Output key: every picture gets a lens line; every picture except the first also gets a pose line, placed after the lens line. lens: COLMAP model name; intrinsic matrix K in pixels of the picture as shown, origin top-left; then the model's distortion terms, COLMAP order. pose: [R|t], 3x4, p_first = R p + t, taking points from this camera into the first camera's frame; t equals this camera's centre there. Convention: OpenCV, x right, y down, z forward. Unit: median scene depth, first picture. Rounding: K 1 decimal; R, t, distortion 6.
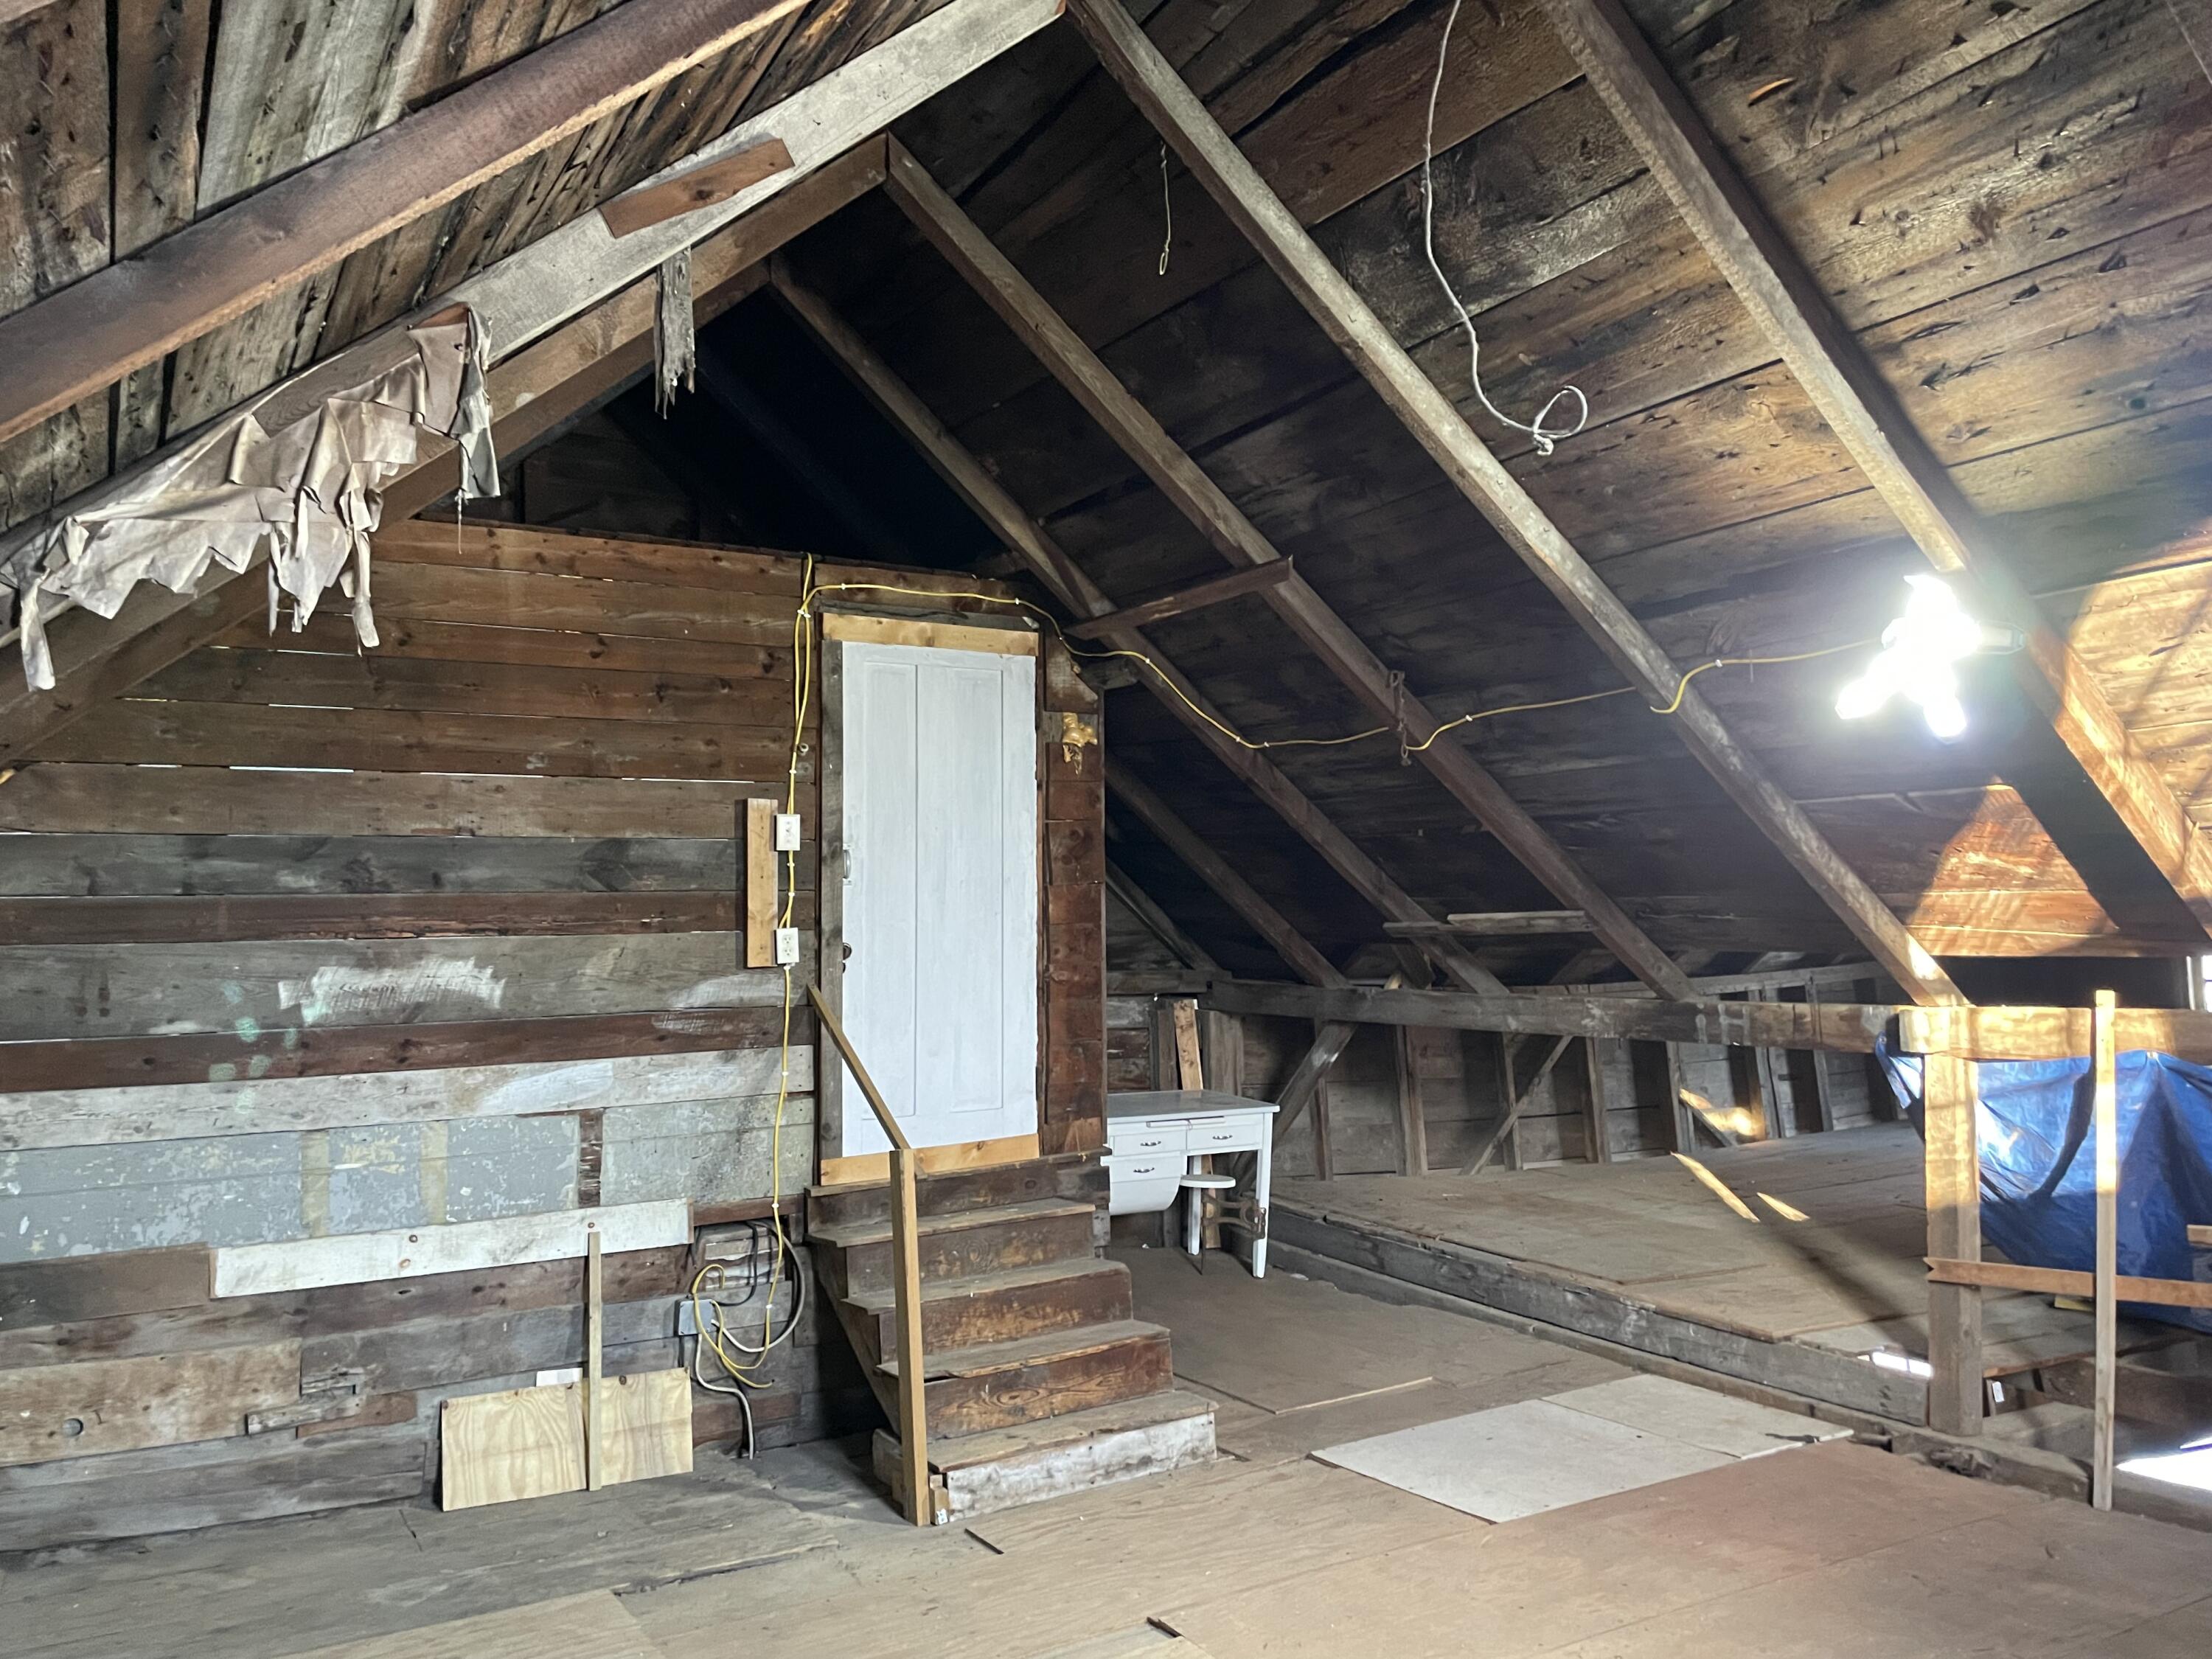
lens RADIAL K [[1656.1, 0, 1103.7], [0, 1656.1, 832.1], [0, 0, 1]] dist [0.068489, -0.102490]
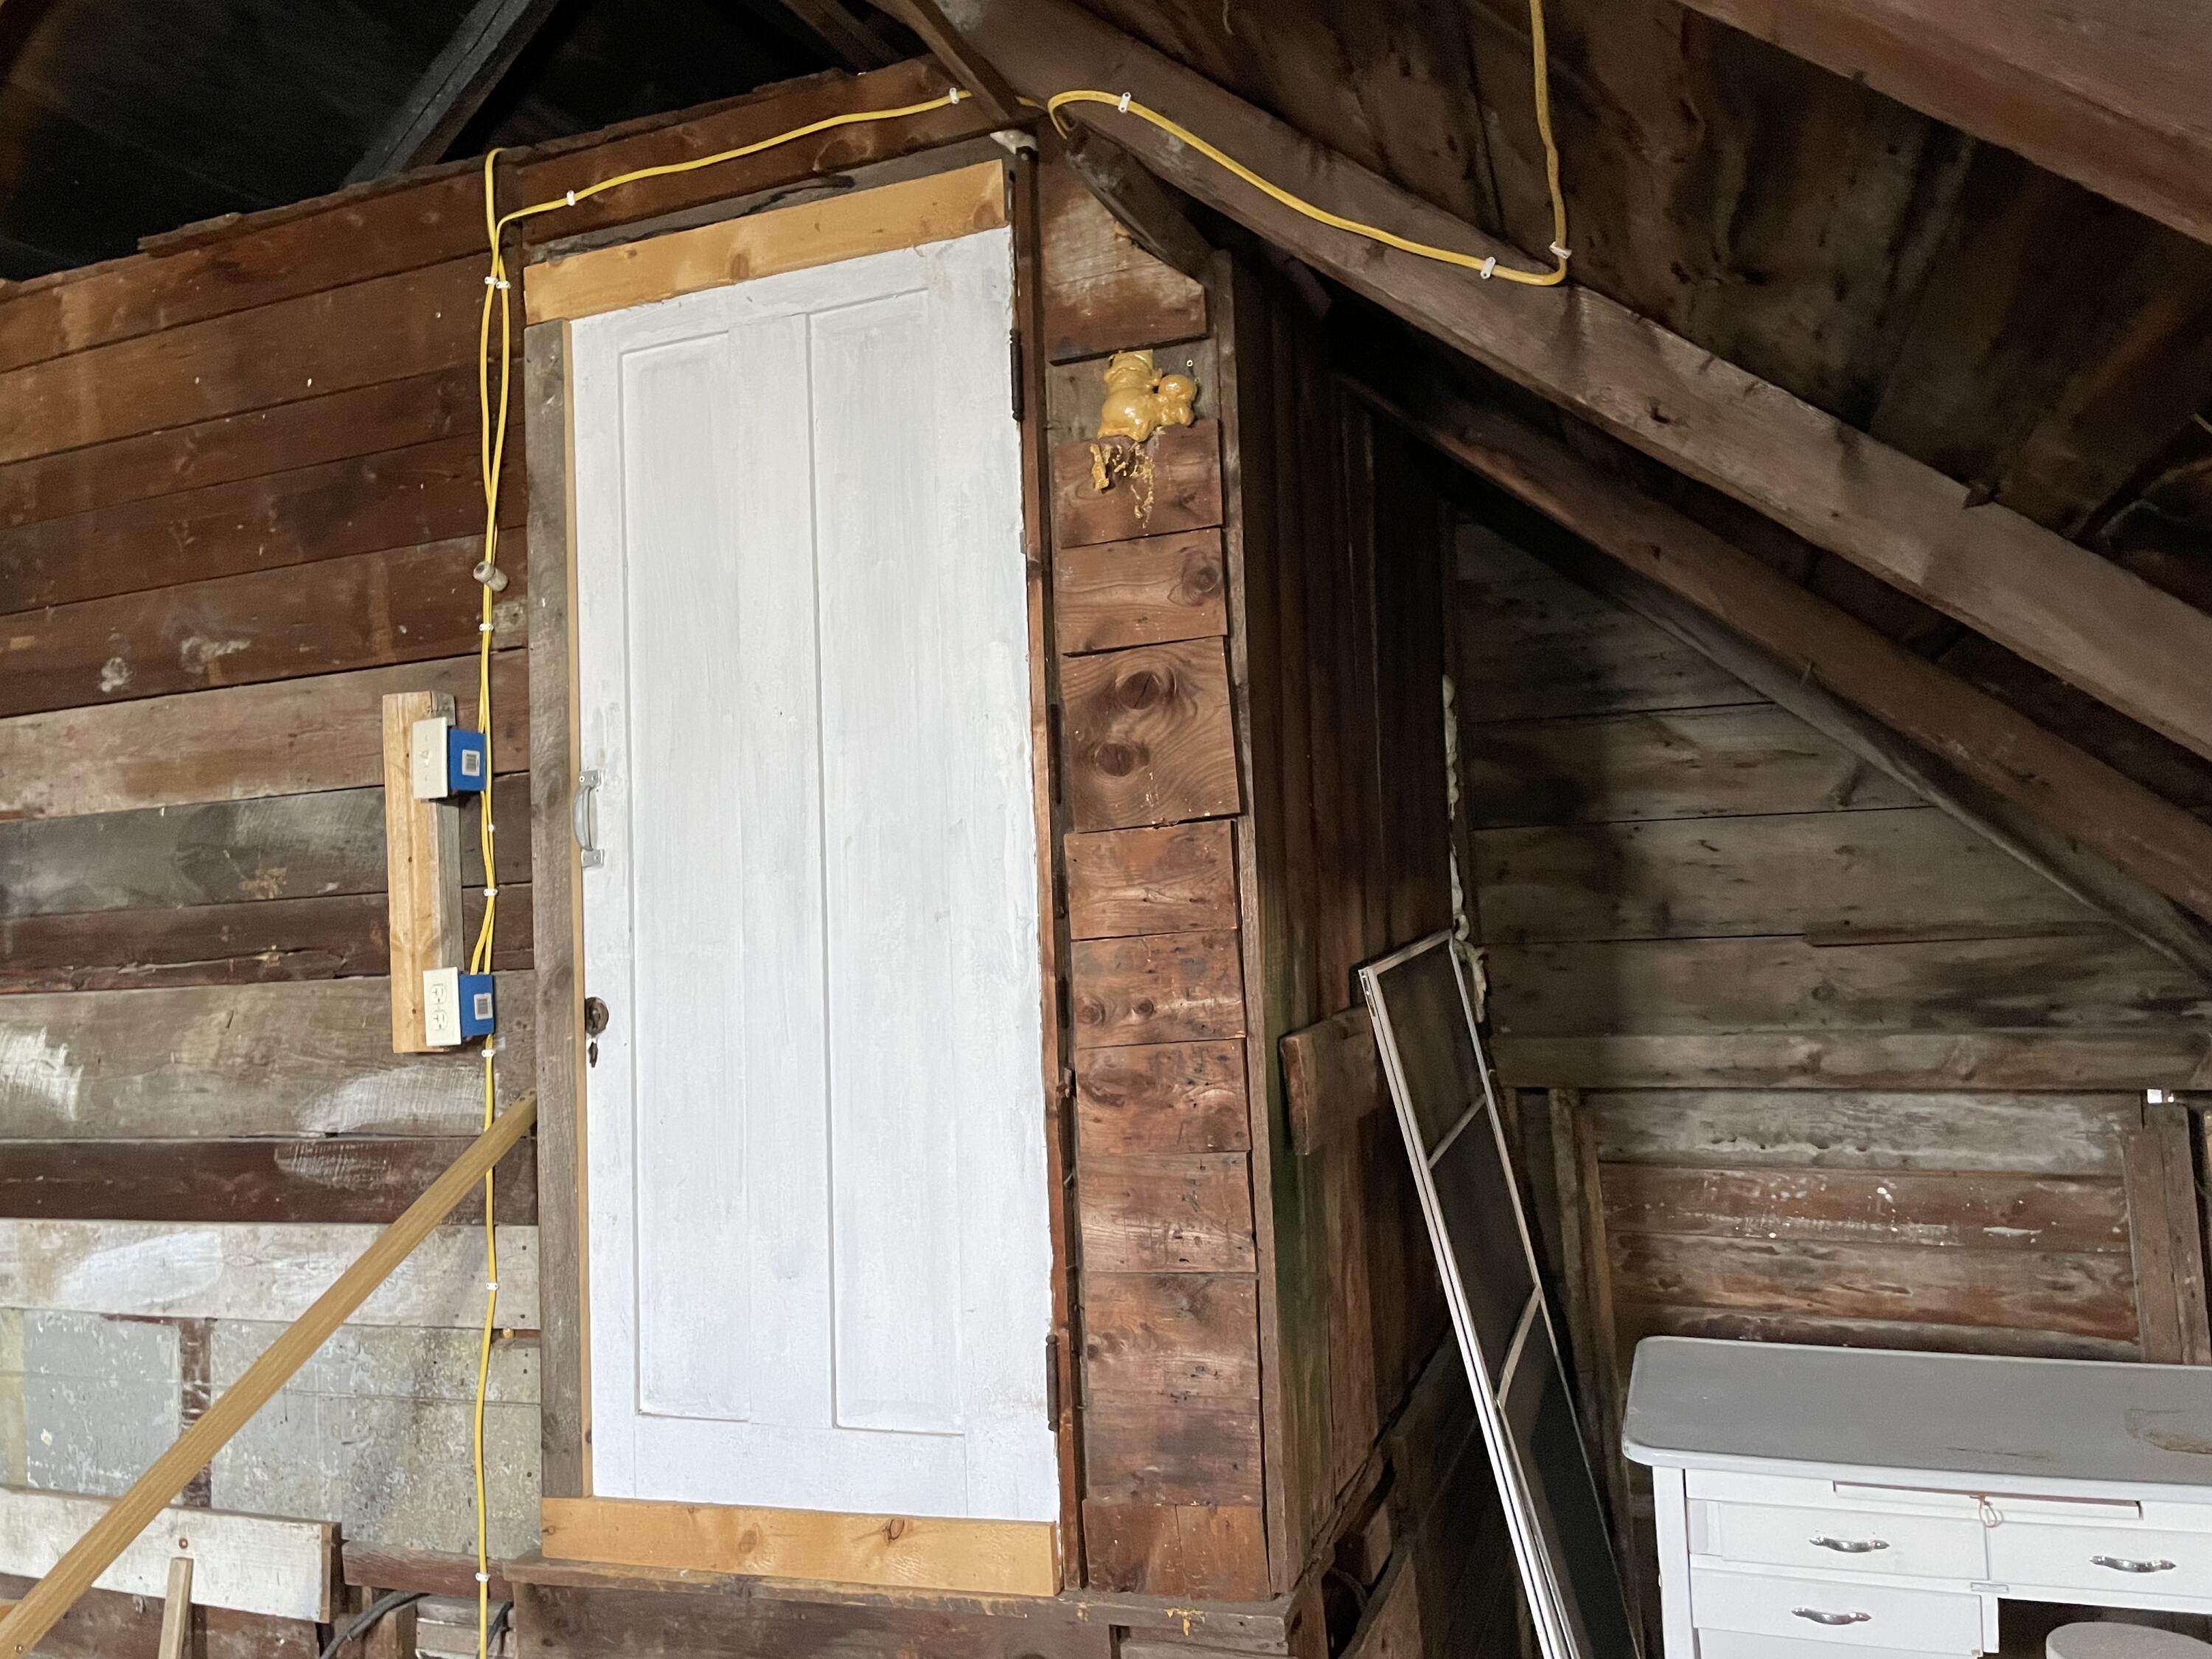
lens RADIAL K [[1656.1, 0, 1108.2], [0, 1656.1, 818.9], [0, 0, 1]] dist [0.068489, -0.102490]
pose [[0.626164, -0.075779, -0.776000, 0.285939], [0.073217, 0.996583, -0.038239, 0.048616], [0.776246, -0.032873, 0.629572, 0.867558]]
